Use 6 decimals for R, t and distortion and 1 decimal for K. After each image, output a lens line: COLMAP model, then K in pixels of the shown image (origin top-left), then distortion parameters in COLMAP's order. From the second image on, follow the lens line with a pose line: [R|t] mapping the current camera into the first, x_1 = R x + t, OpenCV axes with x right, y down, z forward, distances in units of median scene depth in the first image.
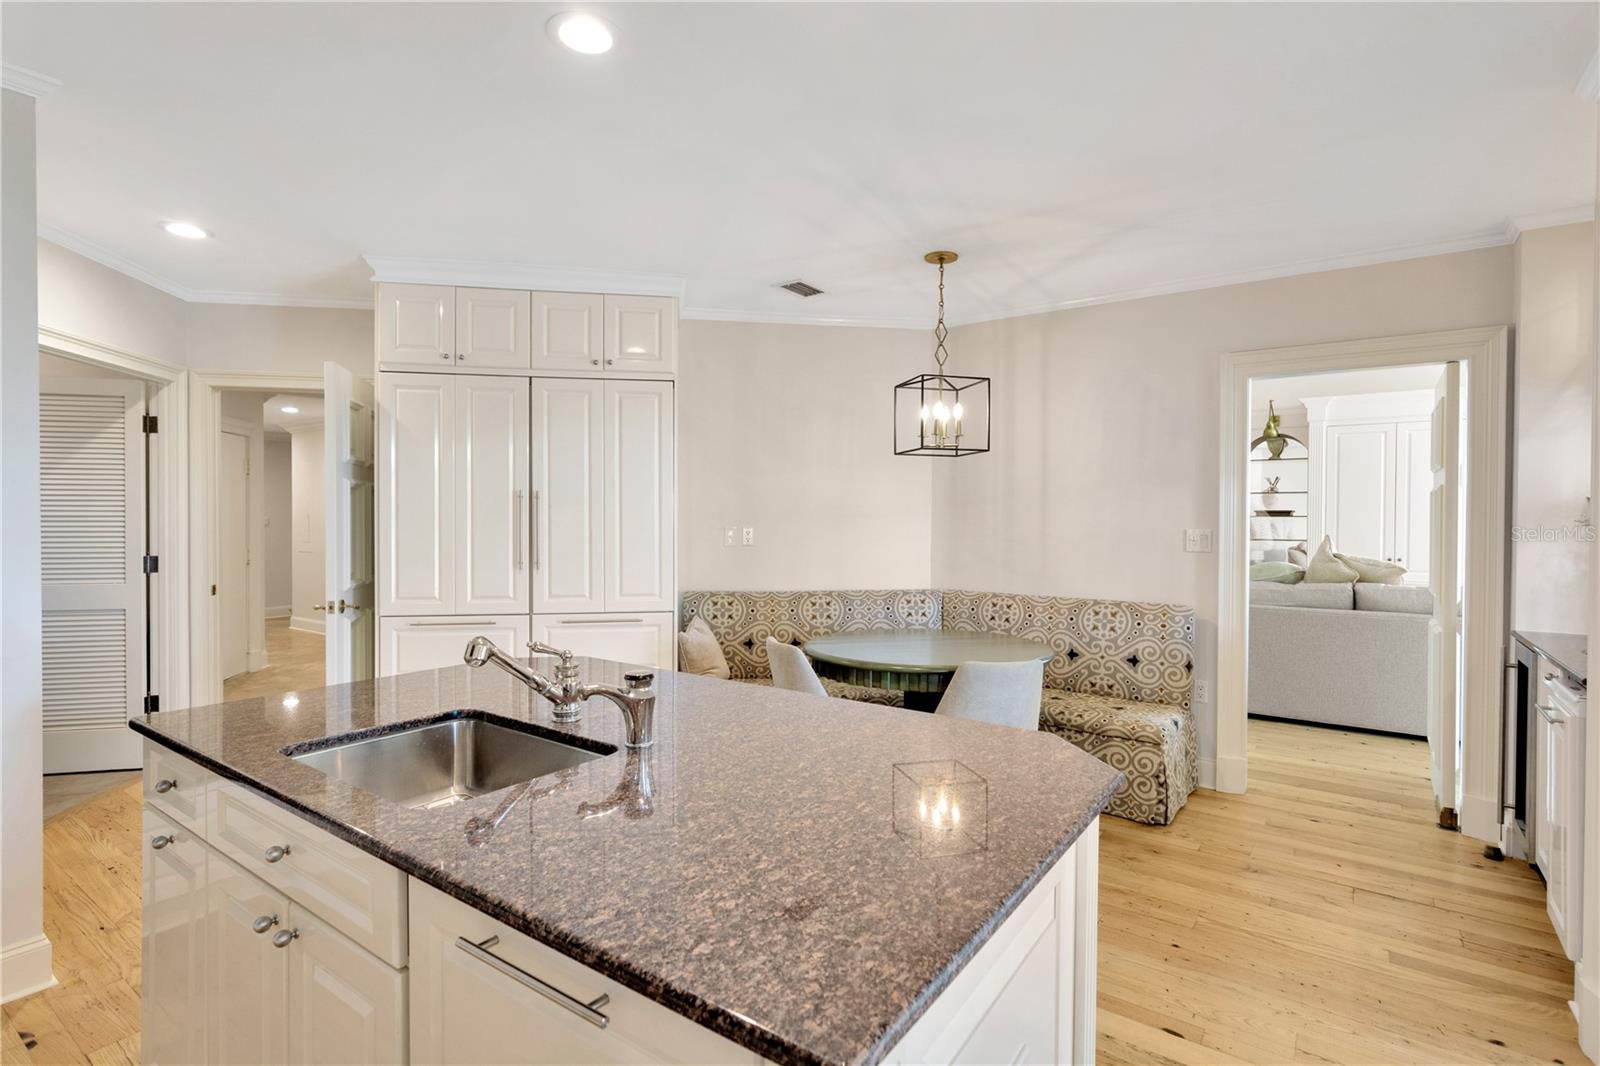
lens RADIAL K [[774.4, 0, 800.0], [0, 774.4, 533.0], [0, 0, 1]] dist [-0.000880, -0.000129]
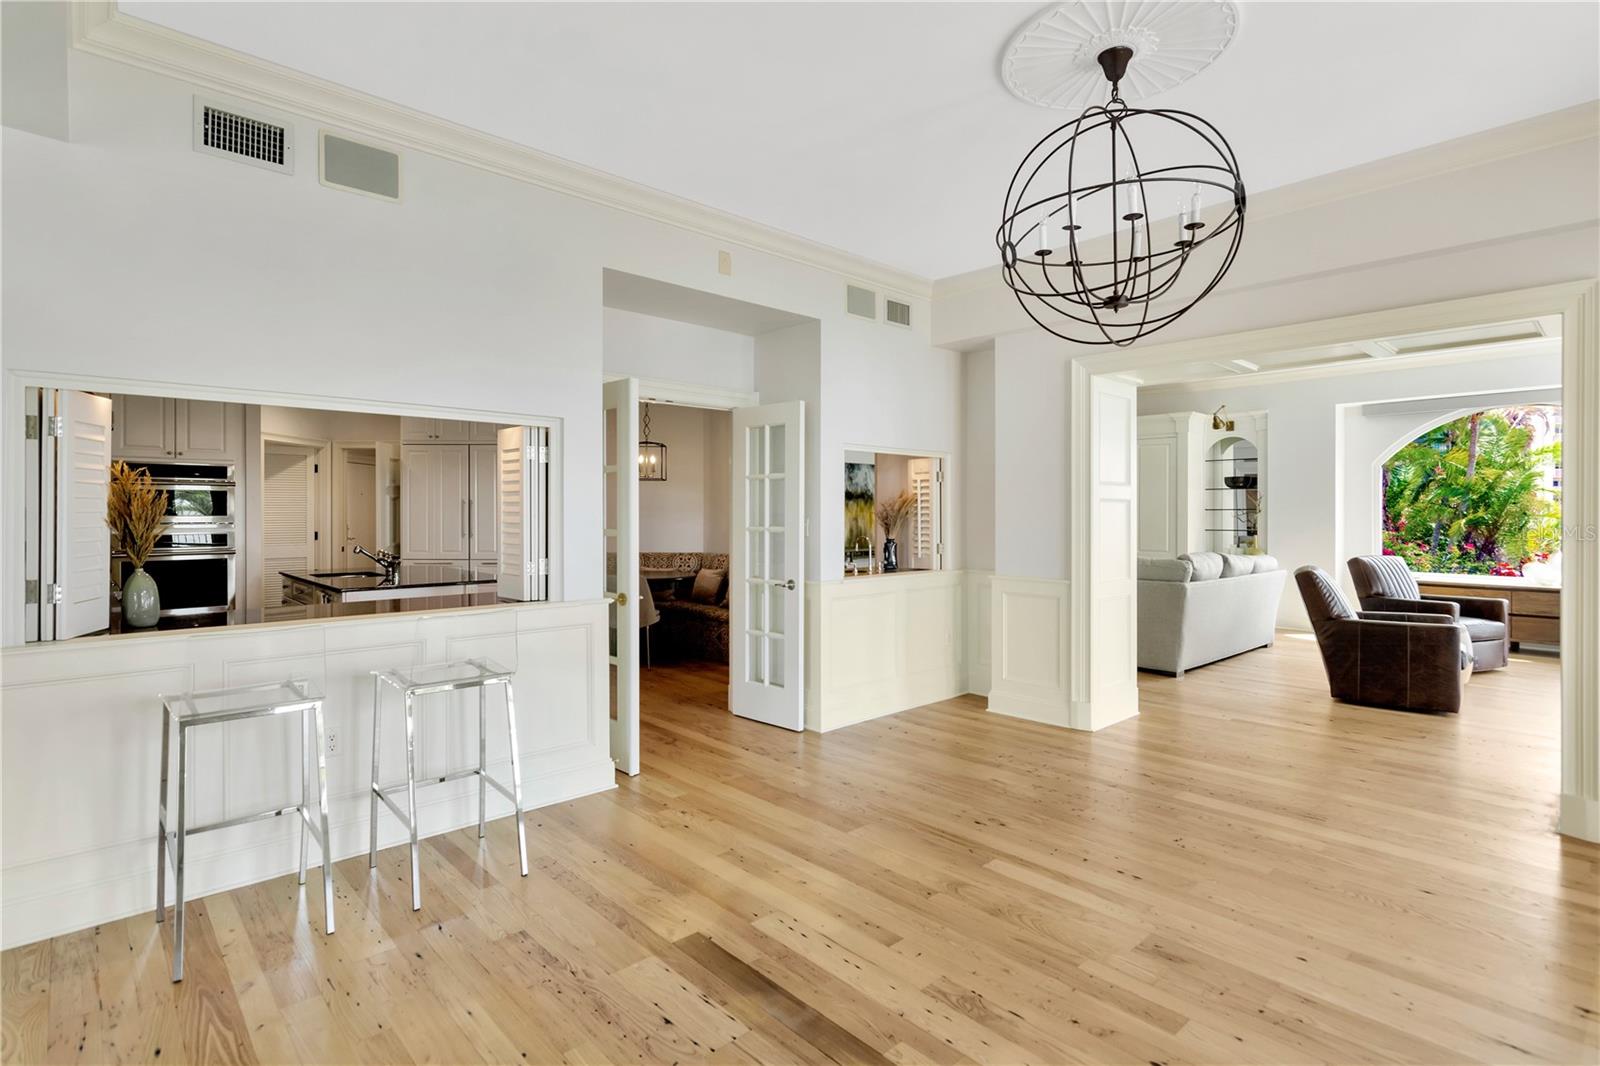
lens RADIAL K [[774.4, 0, 800.0], [0, 774.4, 533.0], [0, 0, 1]] dist [-0.000880, -0.000129]
pose [[0.974674, 0.007639, -0.223499, 1.002110], [-0.003451, 0.999811, 0.019122, -0.009071], [0.223603, -0.017866, 0.974517, -0.837900]]
